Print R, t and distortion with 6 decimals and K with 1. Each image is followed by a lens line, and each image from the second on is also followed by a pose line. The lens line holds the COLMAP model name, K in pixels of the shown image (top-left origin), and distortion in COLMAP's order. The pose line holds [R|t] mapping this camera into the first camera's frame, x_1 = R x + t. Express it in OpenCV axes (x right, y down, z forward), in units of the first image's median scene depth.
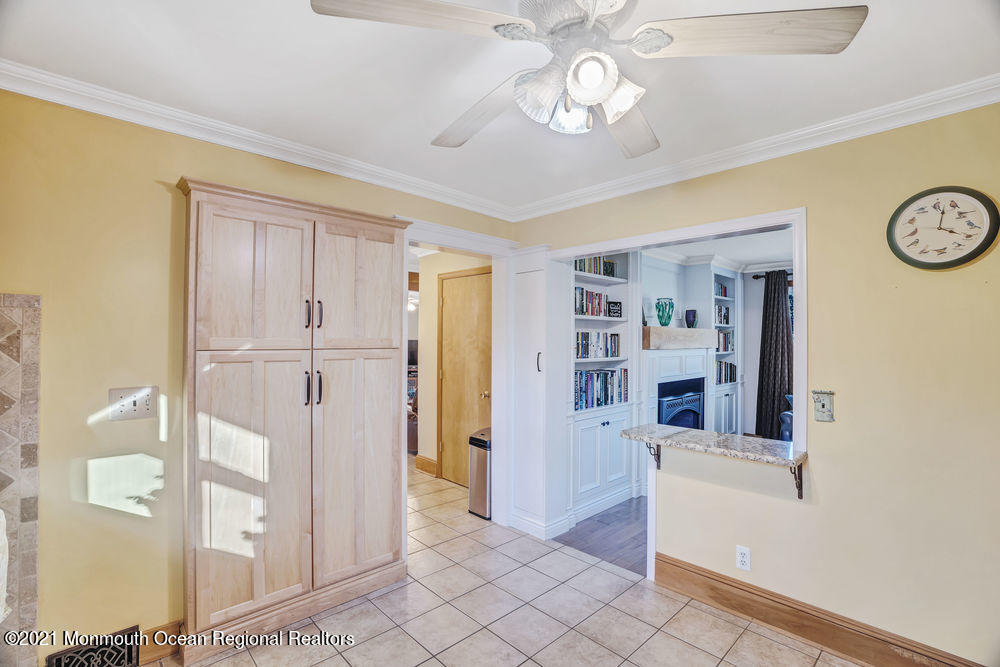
lens RADIAL K [[457.4, 0, 500.6], [0, 457.4, 335.0], [0, 0, 1]] dist [-0.038138, 0.004905]
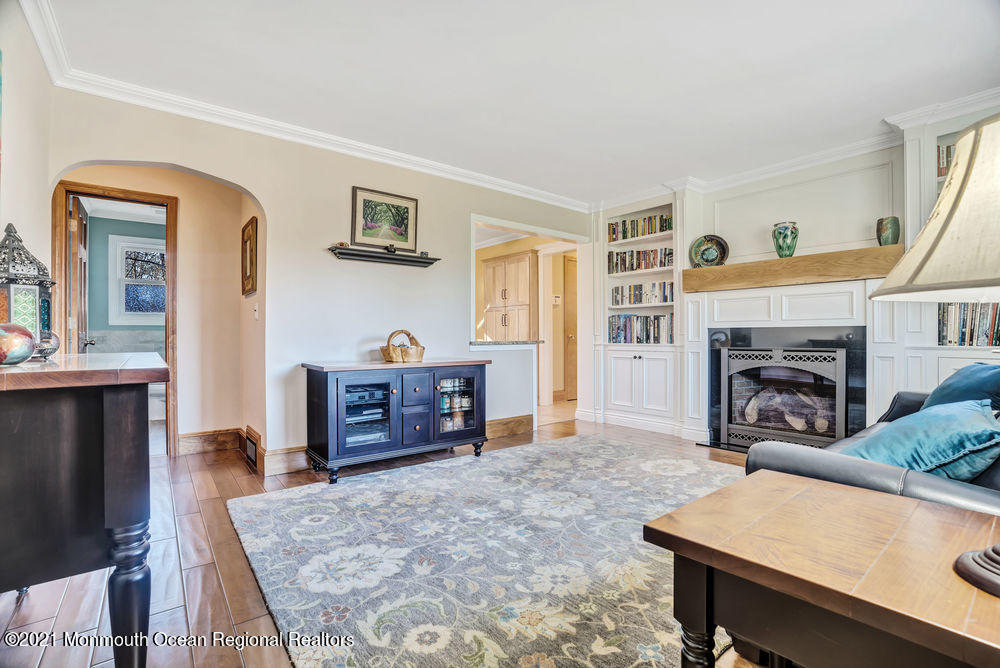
lens RADIAL K [[457.4, 0, 501.7], [0, 457.4, 335.9], [0, 0, 1]] dist [-0.038138, 0.004905]
pose [[-0.093797, -0.004799, -0.995580, 1.463481], [0.010037, 0.999933, -0.005765, 0.138450], [0.995541, -0.010533, -0.093743, 0.741785]]
